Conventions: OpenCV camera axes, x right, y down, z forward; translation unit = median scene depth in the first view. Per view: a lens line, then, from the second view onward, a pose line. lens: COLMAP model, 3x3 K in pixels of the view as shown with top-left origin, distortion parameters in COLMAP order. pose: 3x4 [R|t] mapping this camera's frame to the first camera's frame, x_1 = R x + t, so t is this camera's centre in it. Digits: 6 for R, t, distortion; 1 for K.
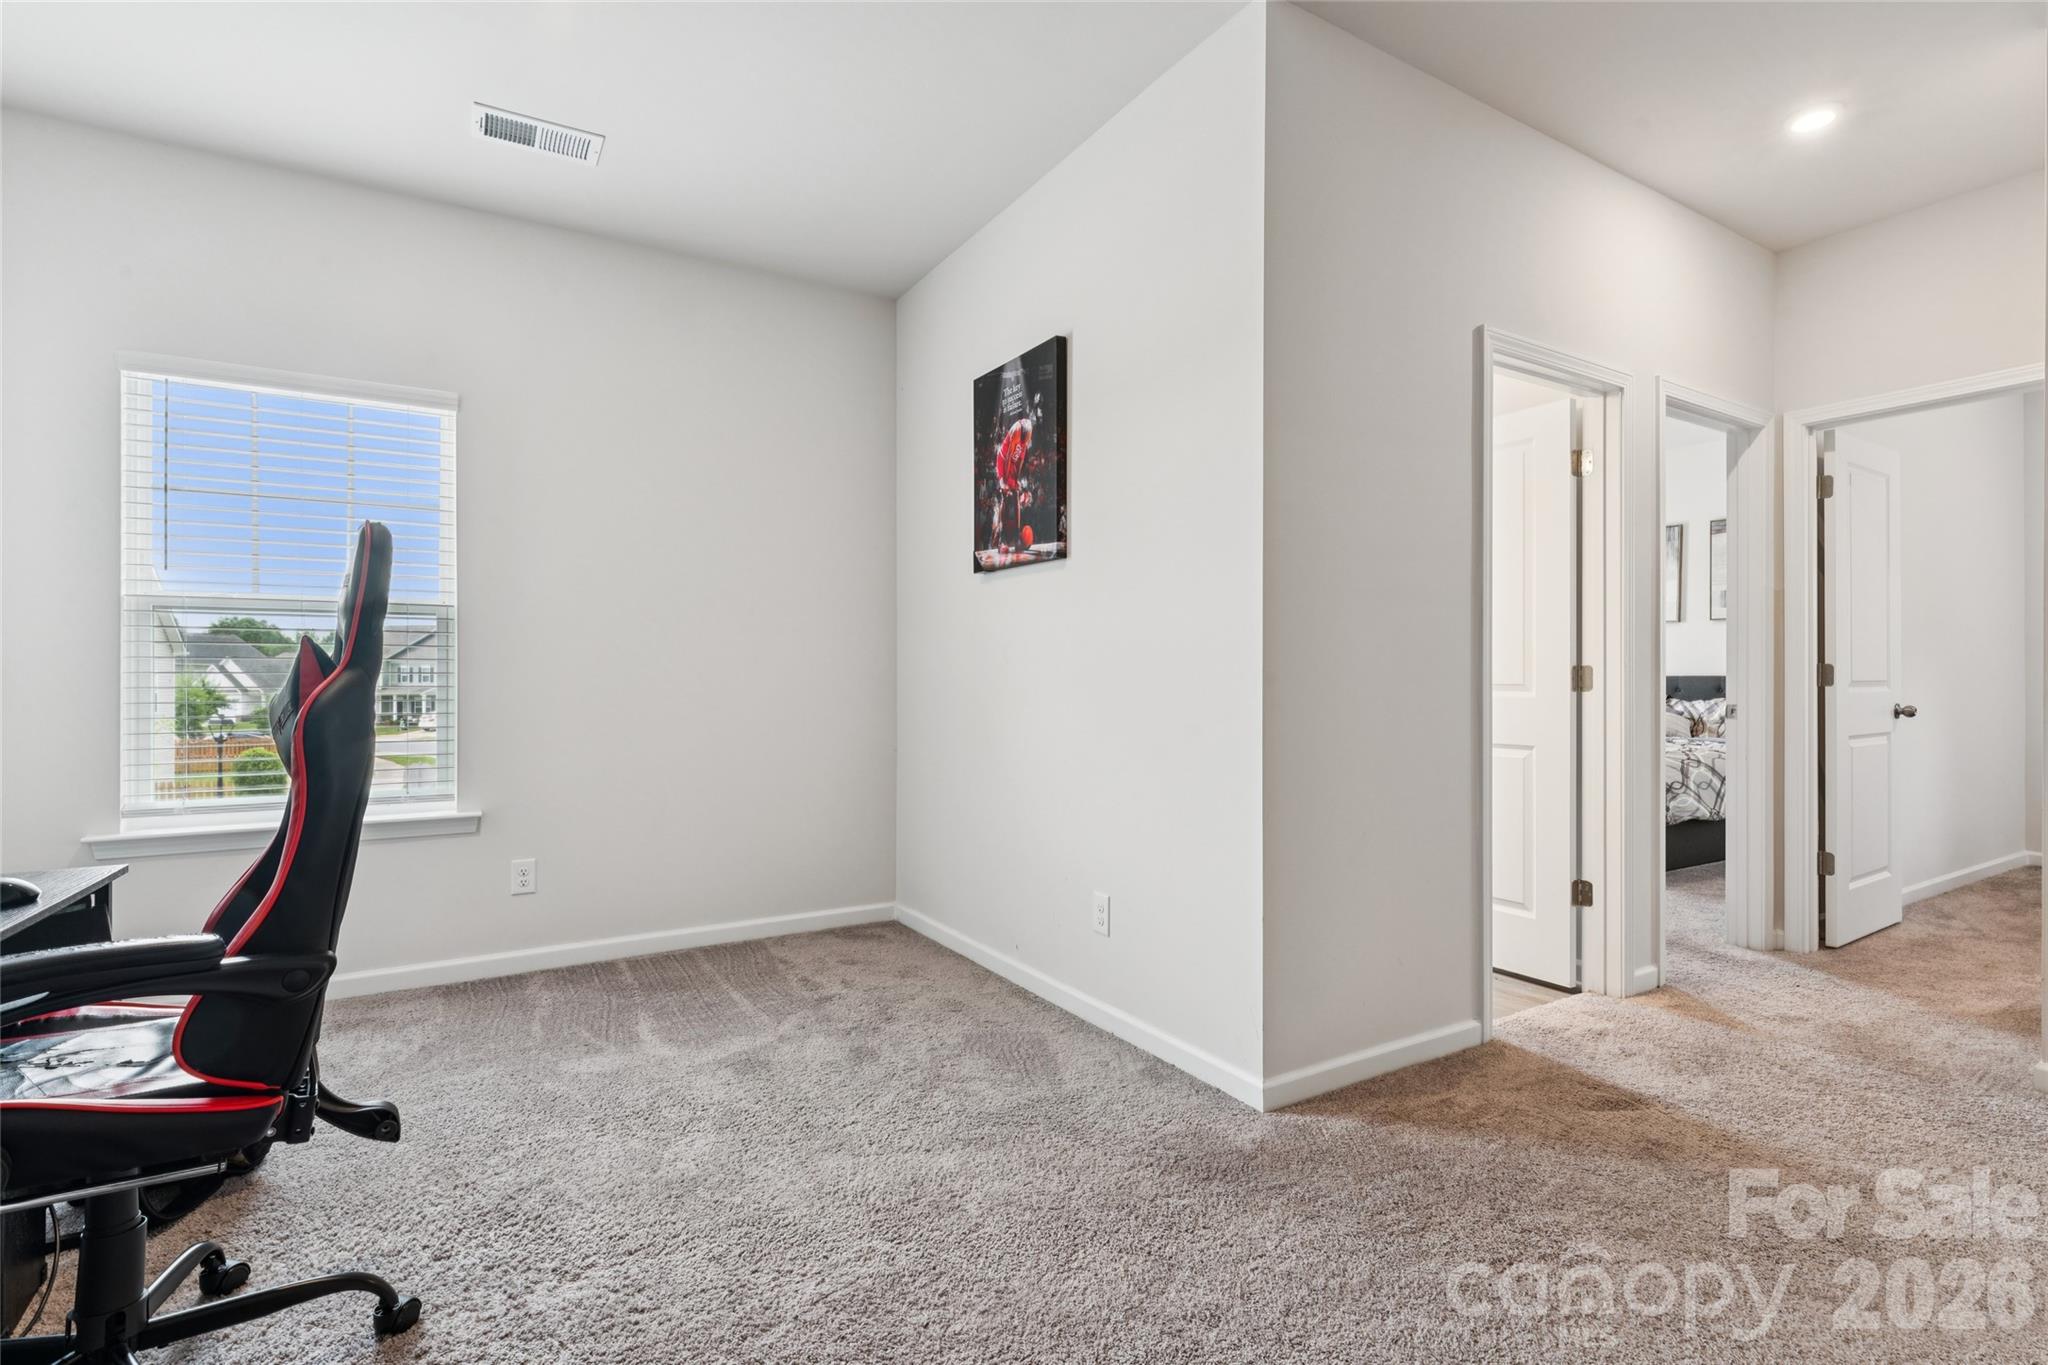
lens RADIAL K [[966.5, 0, 1027.9], [0, 966.5, 682.2], [0, 0, 1]] dist [-0.005887, -0.000688]
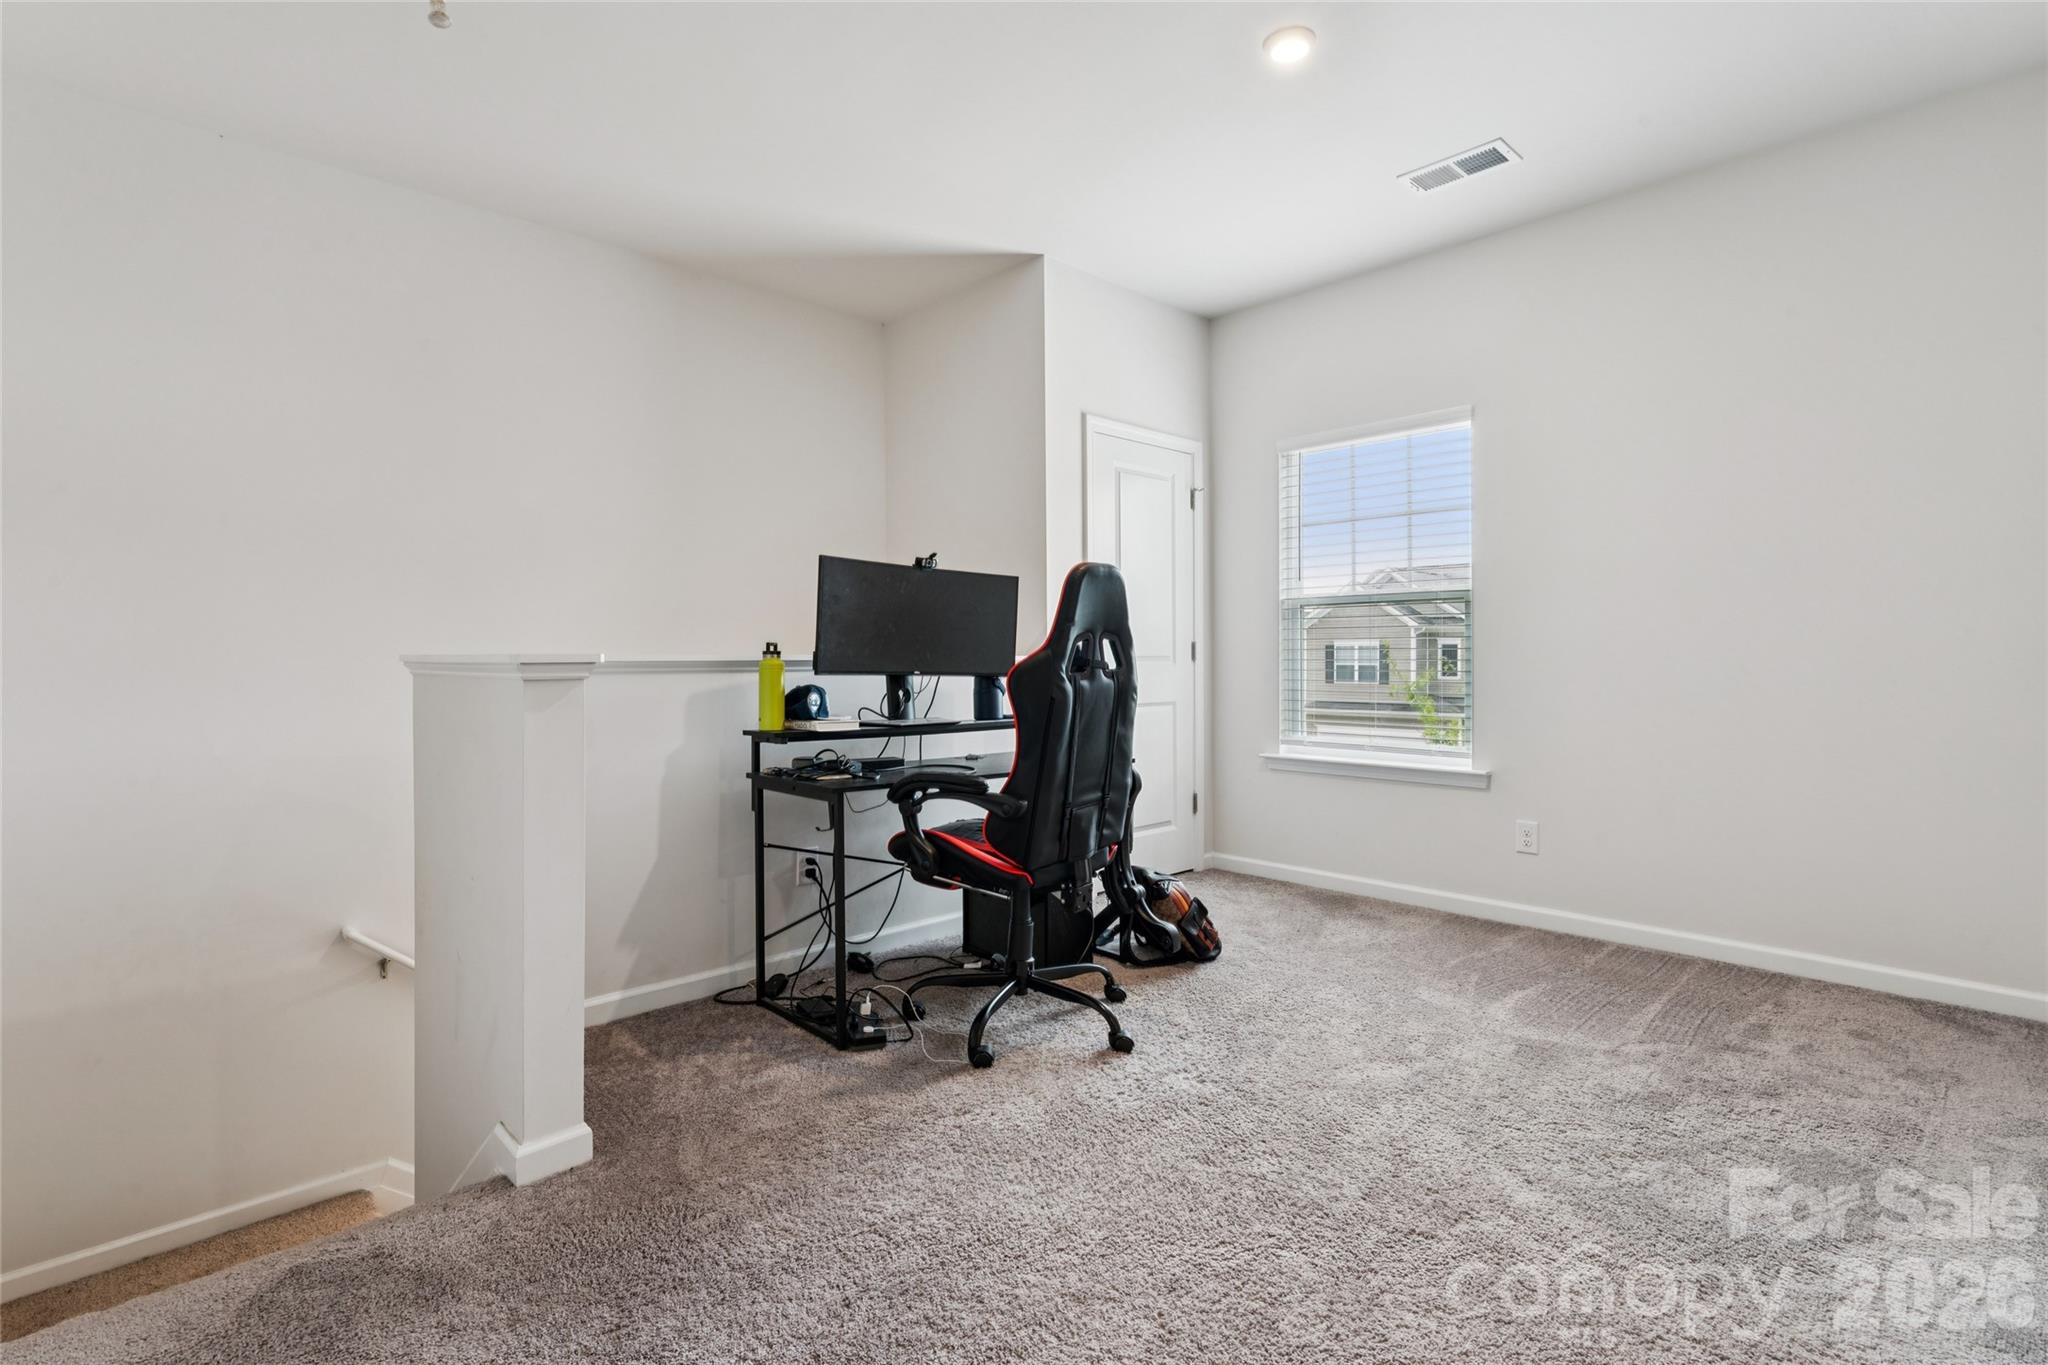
lens RADIAL K [[966.5, 0, 1010.0], [0, 966.5, 669.5], [0, 0, 1]] dist [-0.005887, -0.000688]
pose [[0.212923, 0.017090, -0.976919, 0.445760], [-0.003290, 0.999854, 0.016774, -0.001875], [0.977063, -0.000358, 0.212948, 0.230654]]
